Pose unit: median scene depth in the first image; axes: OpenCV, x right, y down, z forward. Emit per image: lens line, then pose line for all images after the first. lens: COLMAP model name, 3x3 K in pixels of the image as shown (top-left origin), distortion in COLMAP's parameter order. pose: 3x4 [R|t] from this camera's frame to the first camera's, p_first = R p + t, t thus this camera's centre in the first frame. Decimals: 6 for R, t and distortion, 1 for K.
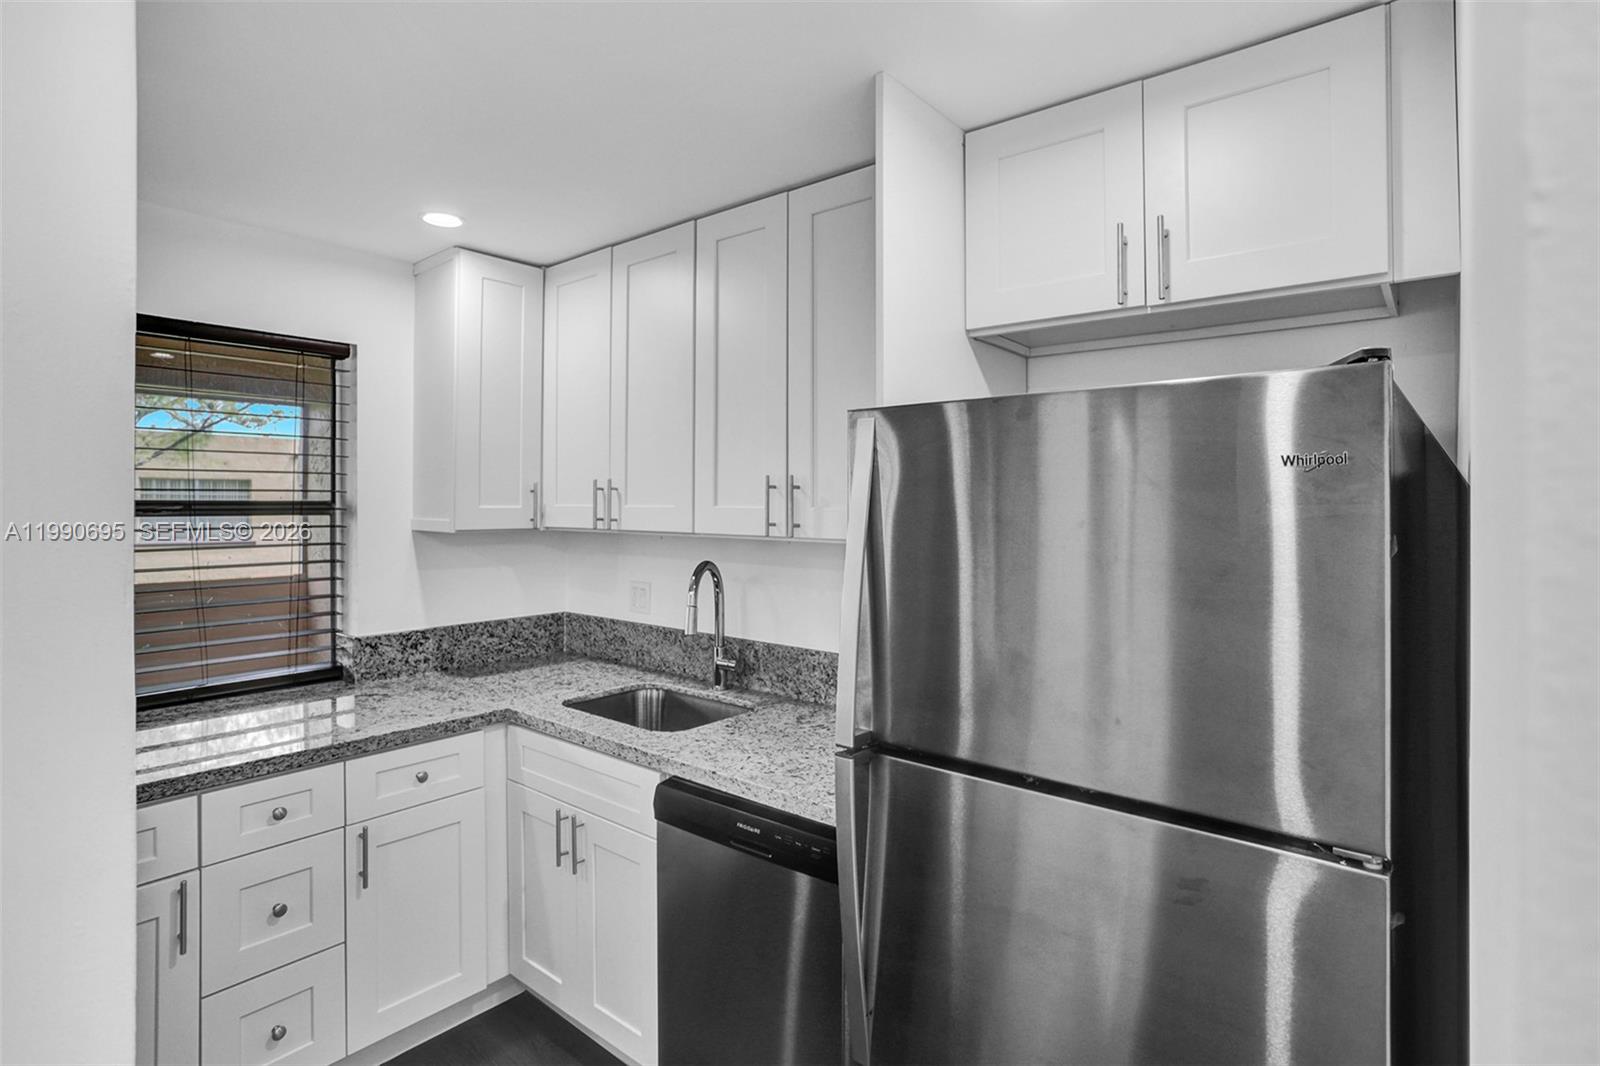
lens RADIAL K [[798.8, 0, 797.2], [0, 798.8, 522.8], [0, 0, 1]] dist [-0.038367, 0.016121]
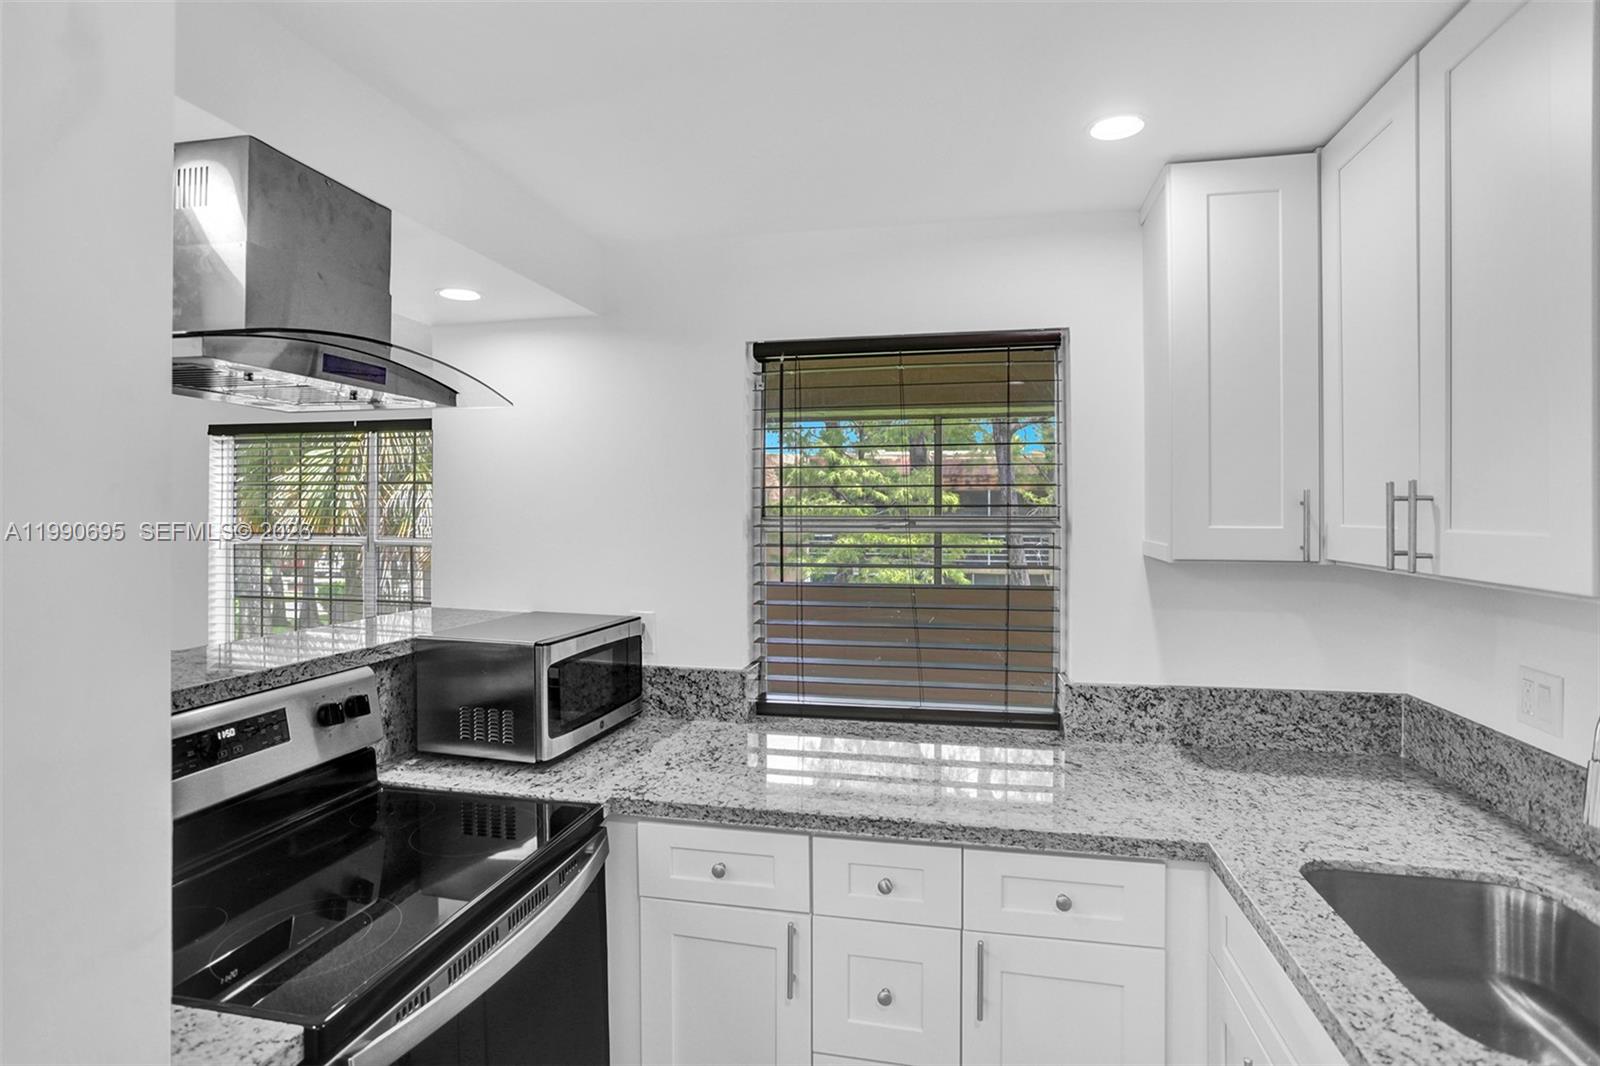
lens RADIAL K [[798.8, 0, 783.7], [0, 798.8, 503.3], [0, 0, 1]] dist [-0.038367, 0.016121]
pose [[0.448231, -0.011039, -0.893850, 0.047450], [-0.016323, 0.999656, -0.020531, -0.019619], [0.893769, 0.023793, 0.447896, 0.344204]]
